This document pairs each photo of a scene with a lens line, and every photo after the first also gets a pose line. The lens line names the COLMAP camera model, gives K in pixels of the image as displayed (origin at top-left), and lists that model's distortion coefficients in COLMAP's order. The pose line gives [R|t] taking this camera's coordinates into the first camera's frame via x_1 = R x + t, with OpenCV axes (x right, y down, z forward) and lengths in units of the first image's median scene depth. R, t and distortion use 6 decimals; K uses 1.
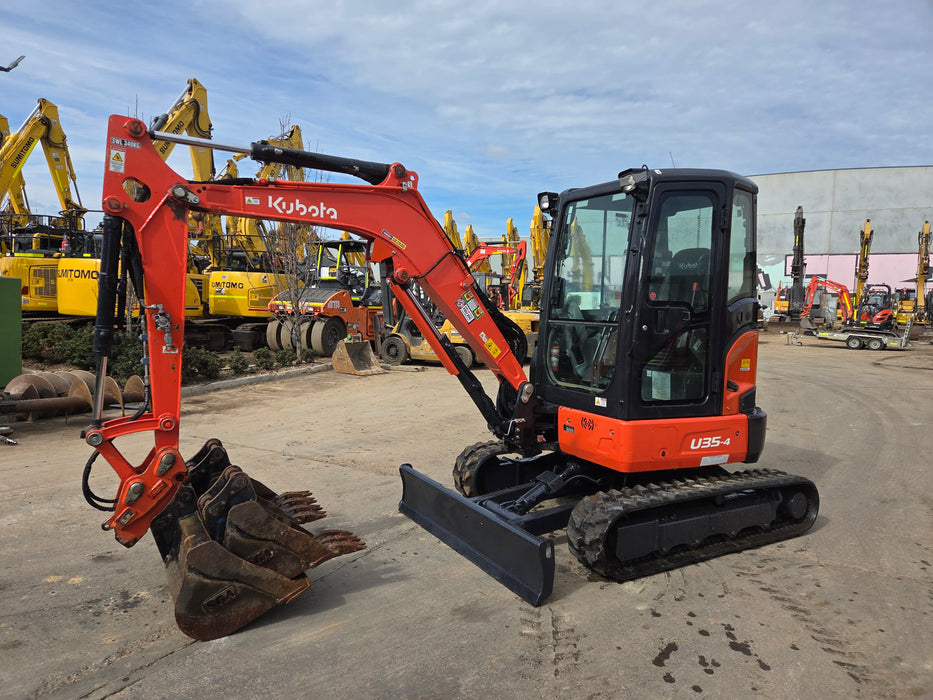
lens RADIAL K [[618.9, 0, 460.5], [0, 618.9, 354.4], [0, 0, 1]] dist [0.077258, -0.063477]
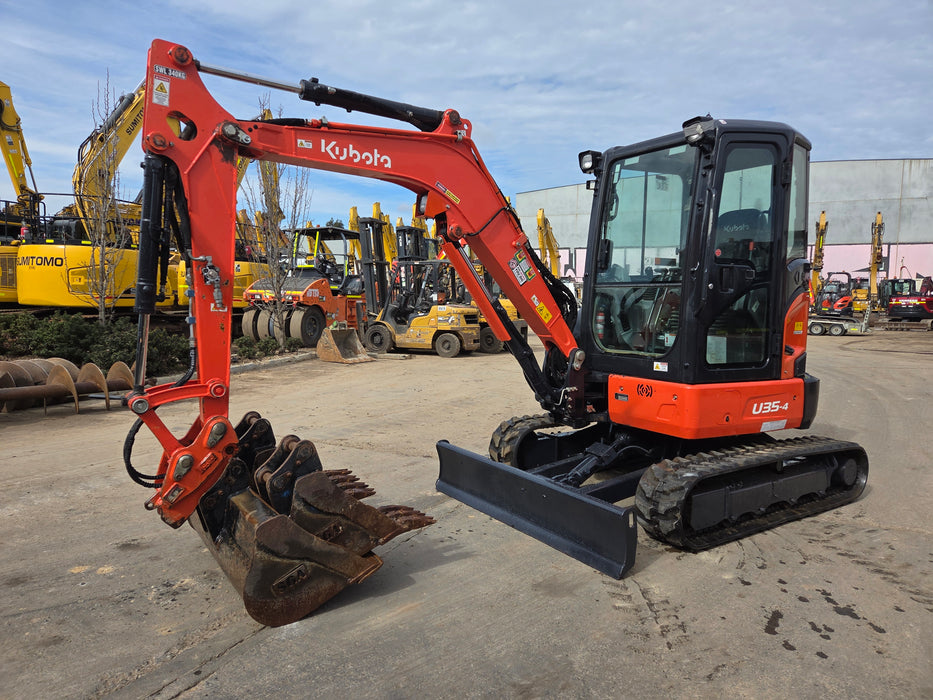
lens RADIAL K [[619.0, 0, 462.2], [0, 619.0, 350.8], [0, 0, 1]] dist [0.075603, -0.063500]
pose [[0.997877, -0.014282, 0.063538, -0.134037], [0.014194, 0.999898, 0.001833, 0.044951], [-0.063557, -0.000927, 0.997978, 0.064691]]
